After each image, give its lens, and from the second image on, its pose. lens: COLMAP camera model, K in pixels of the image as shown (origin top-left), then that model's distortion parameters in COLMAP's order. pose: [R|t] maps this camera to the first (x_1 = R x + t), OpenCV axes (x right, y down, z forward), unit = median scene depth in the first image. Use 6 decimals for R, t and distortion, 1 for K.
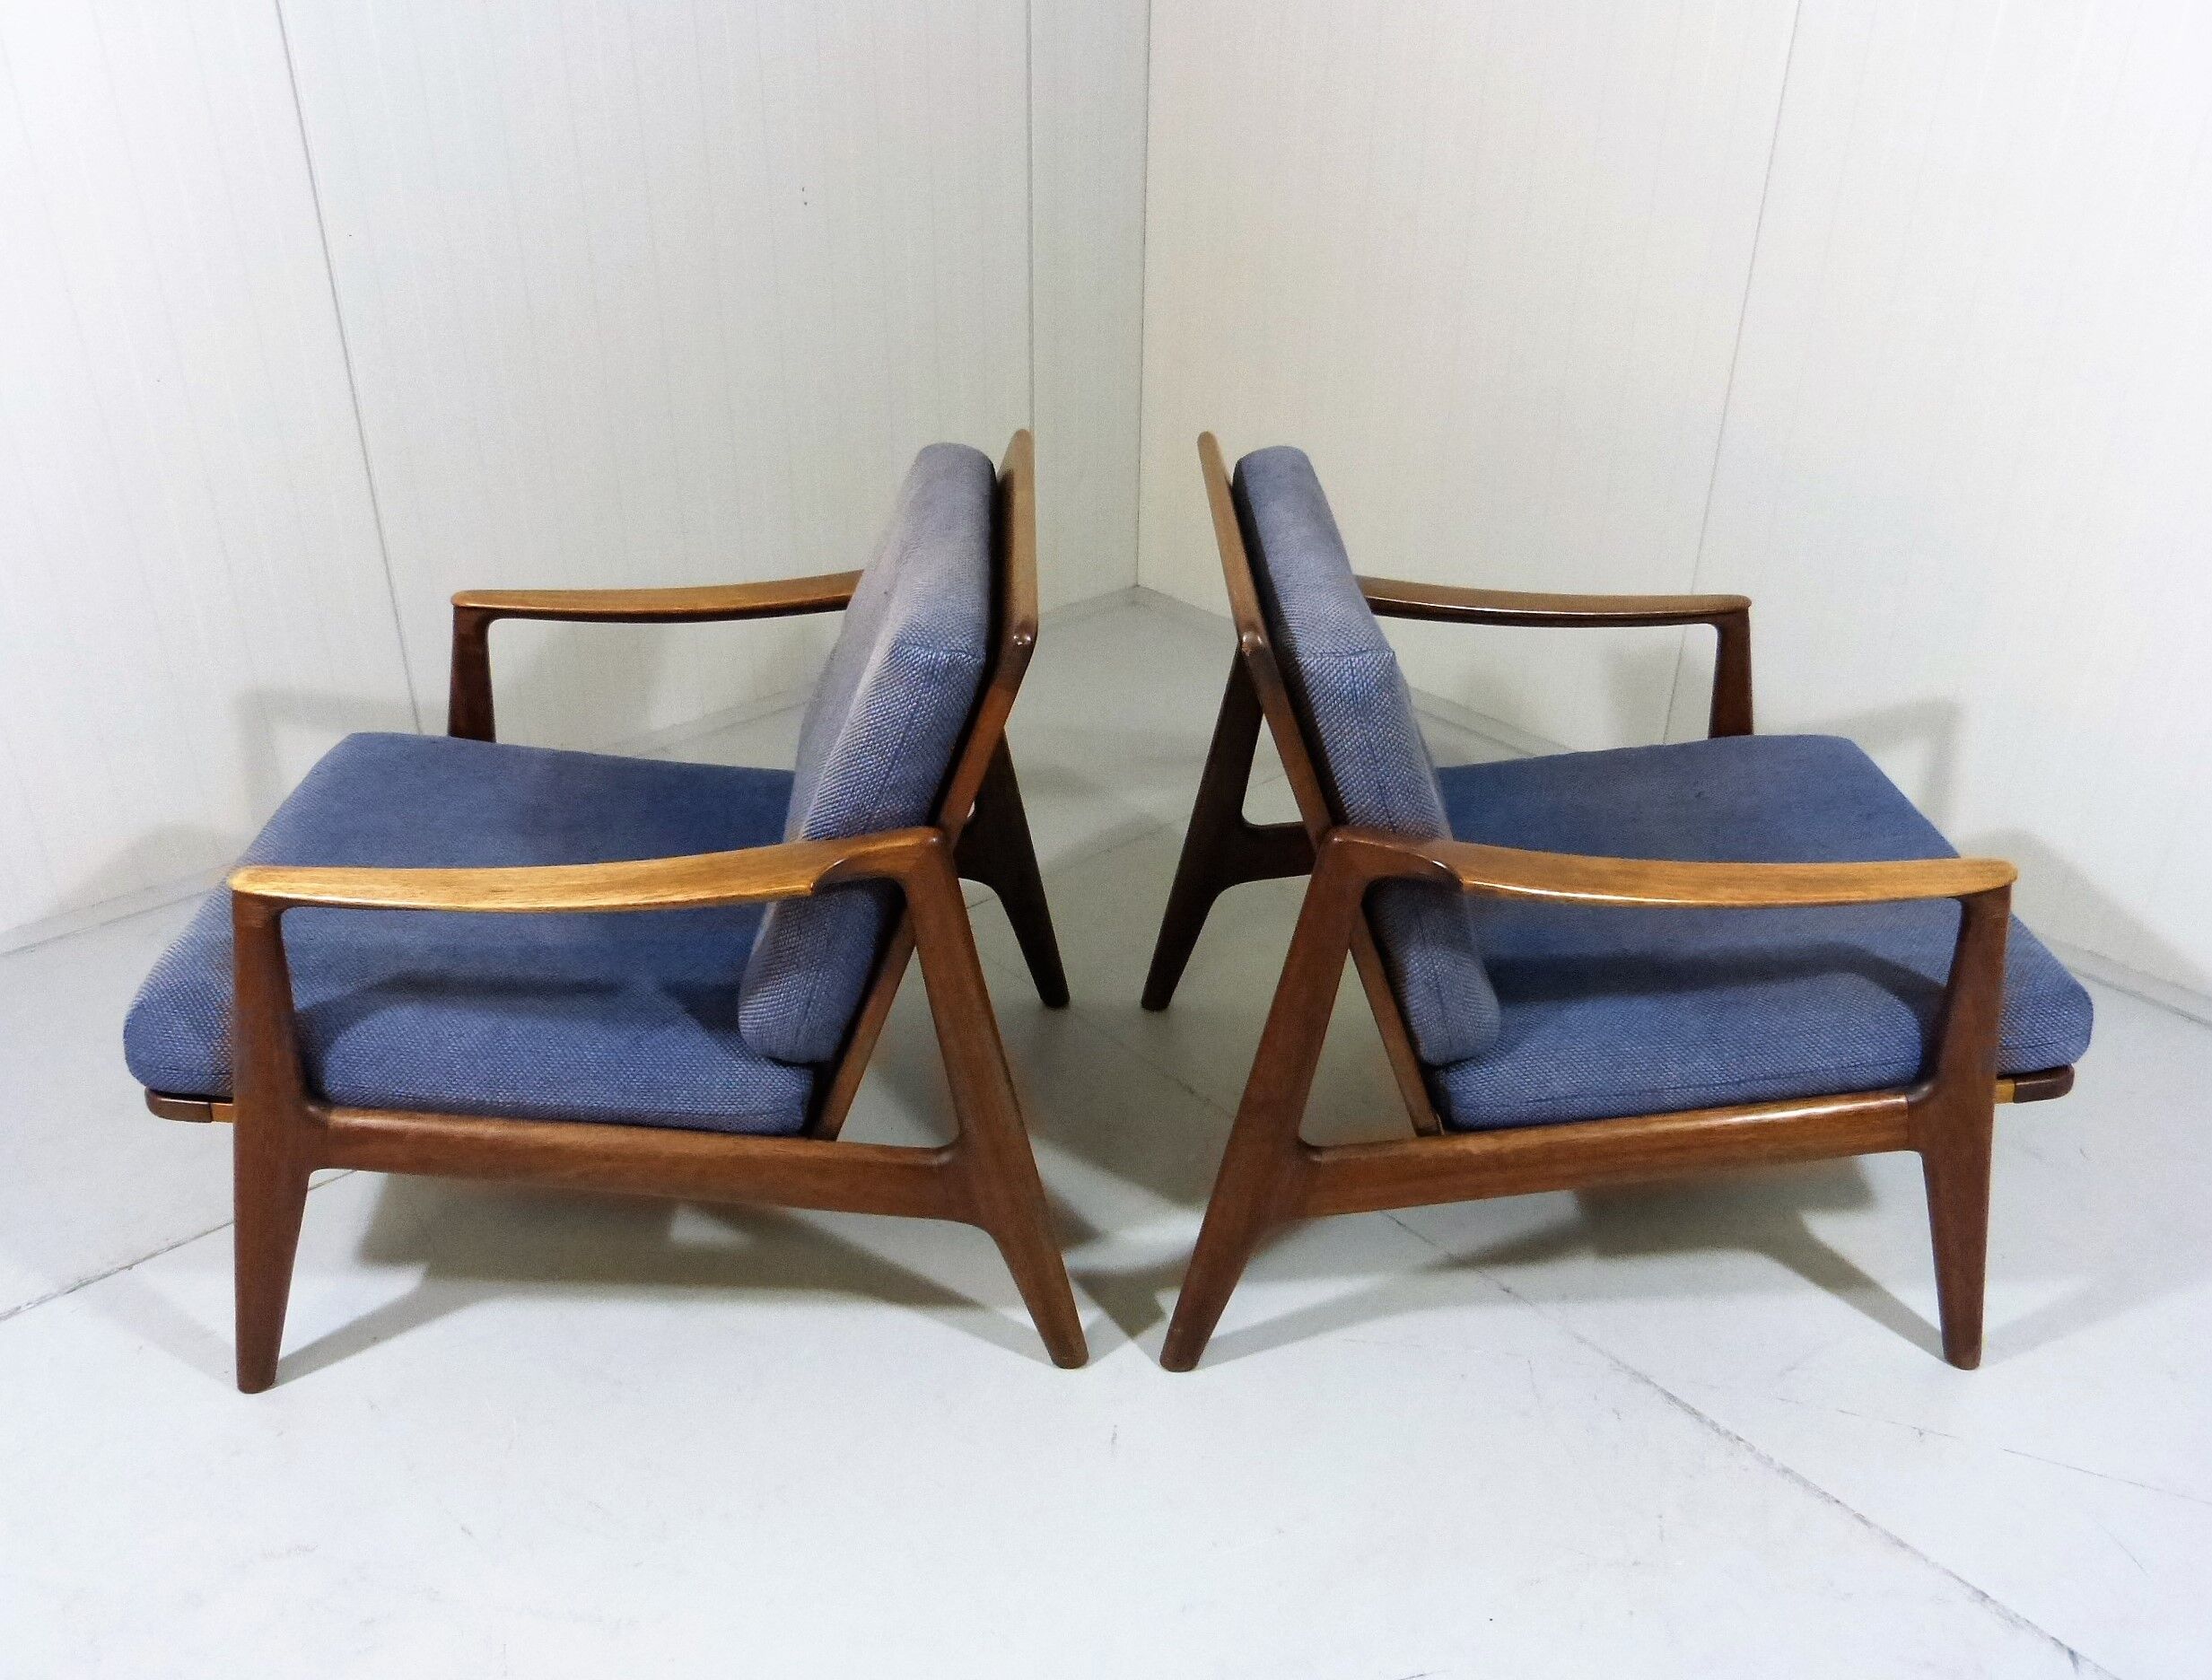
lens RADIAL K [[1705.9, 0, 1111.0], [0, 1705.9, 857.5], [0, 0, 1]] dist [-0.037352, 0.028649]
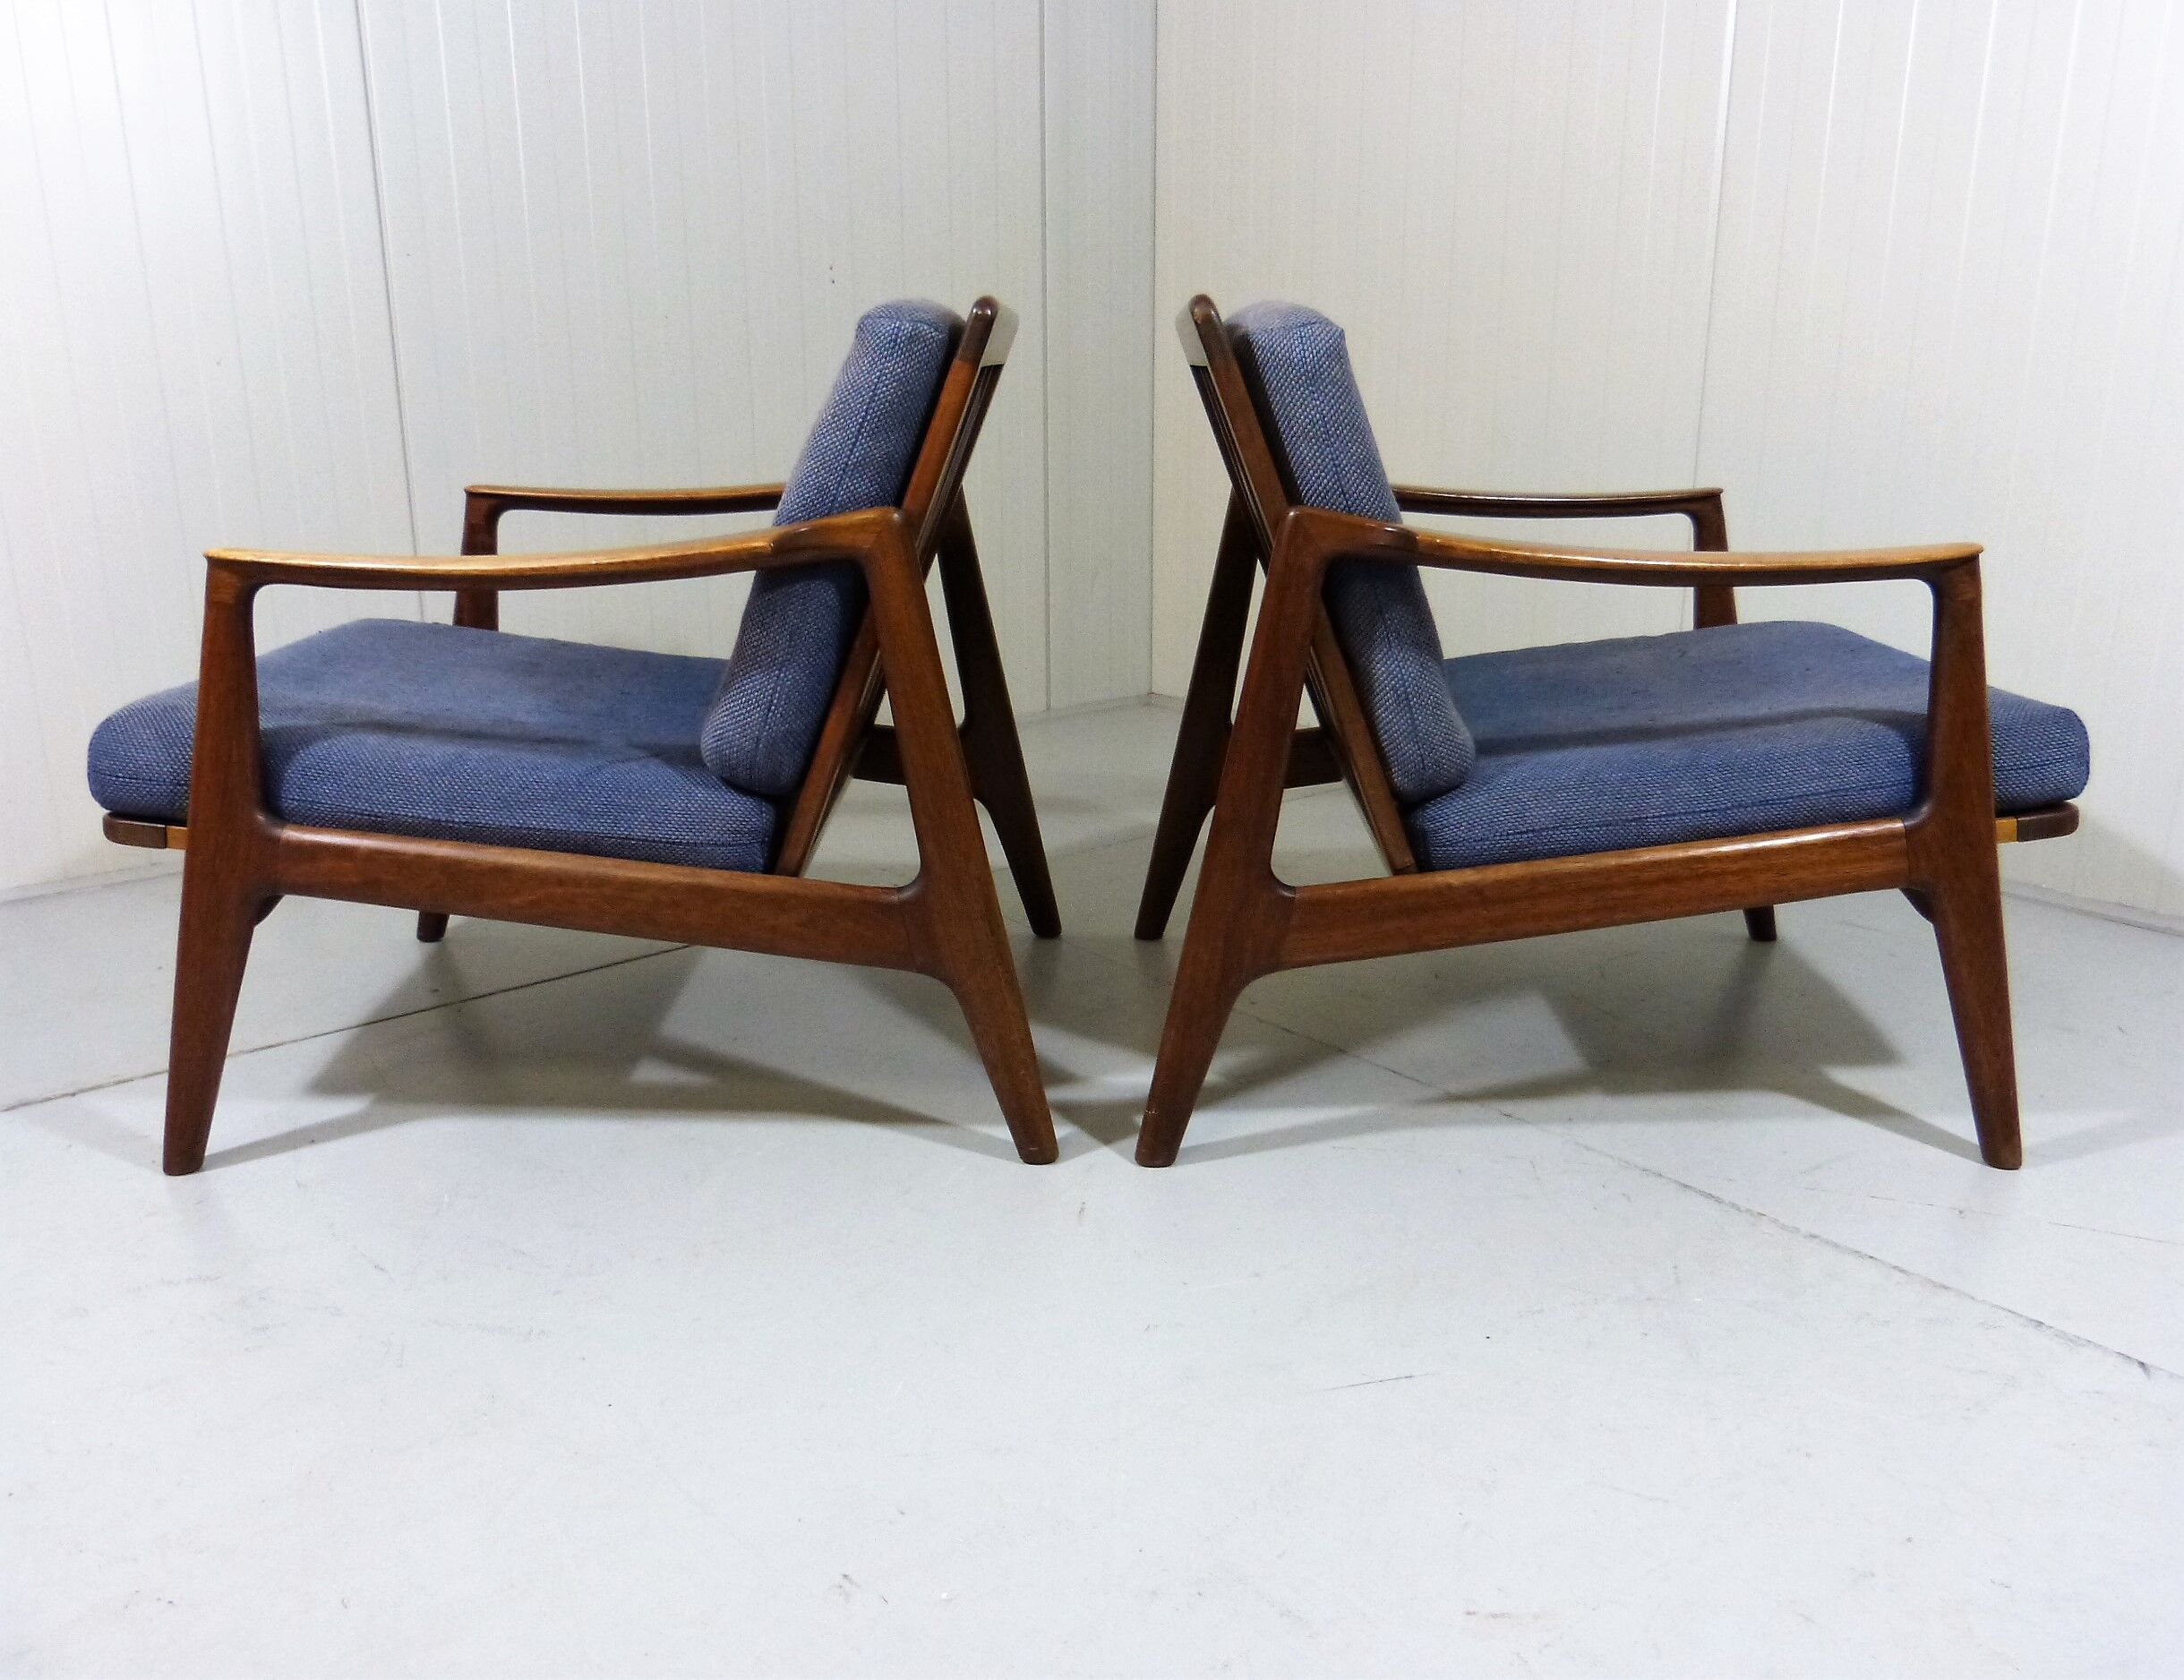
lens RADIAL K [[1684.4, 0, 1103.8], [0, 1684.4, 756.7], [0, 0, 1]] dist [-0.037352, 0.028649]
pose [[0.999612, -0.006980, -0.026983, 0.041484], [0.001027, 0.976697, -0.214622, 0.305862], [0.027853, 0.214511, 0.976324, 0.050145]]
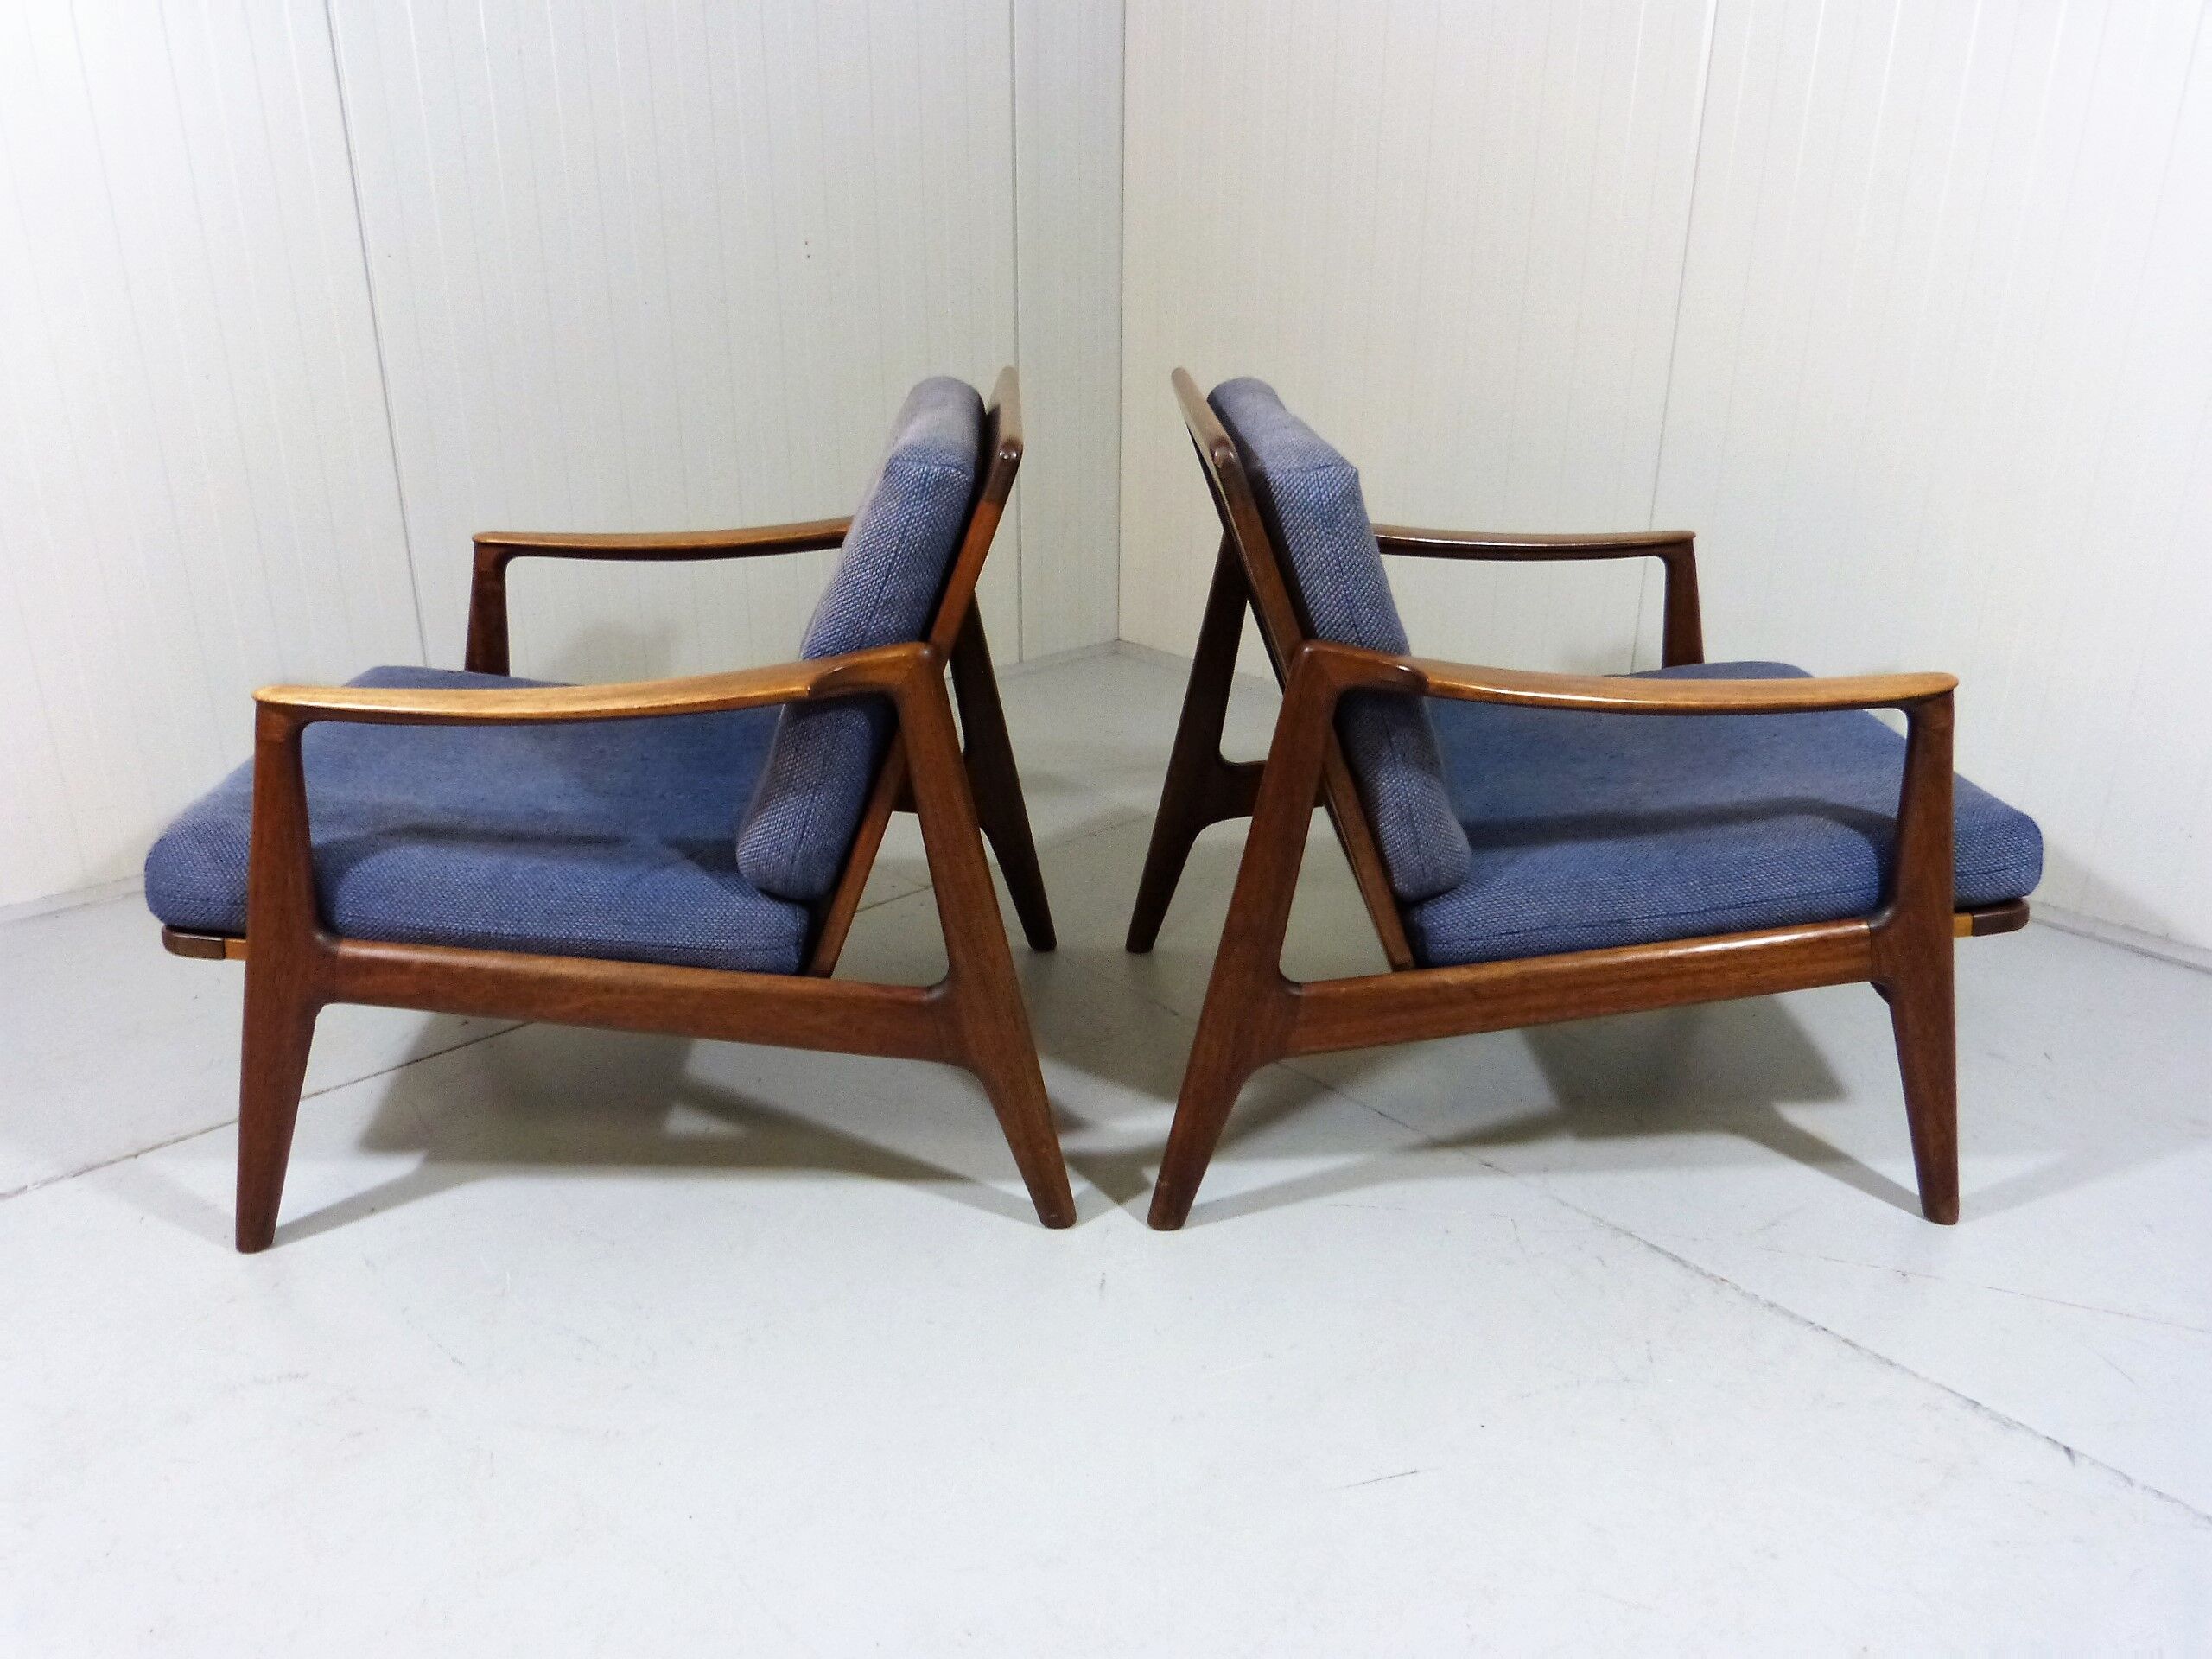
lens RADIAL K [[1638.7, 0, 1089.8], [0, 1638.7, 785.6], [0, 0, 1]] dist [-0.032966, 0.020786]
pose [[0.999953, -0.009219, -0.002848, -0.000102], [0.008833, 0.993422, -0.114170, 0.165032], [0.003882, 0.114140, 0.993457, 0.004115]]
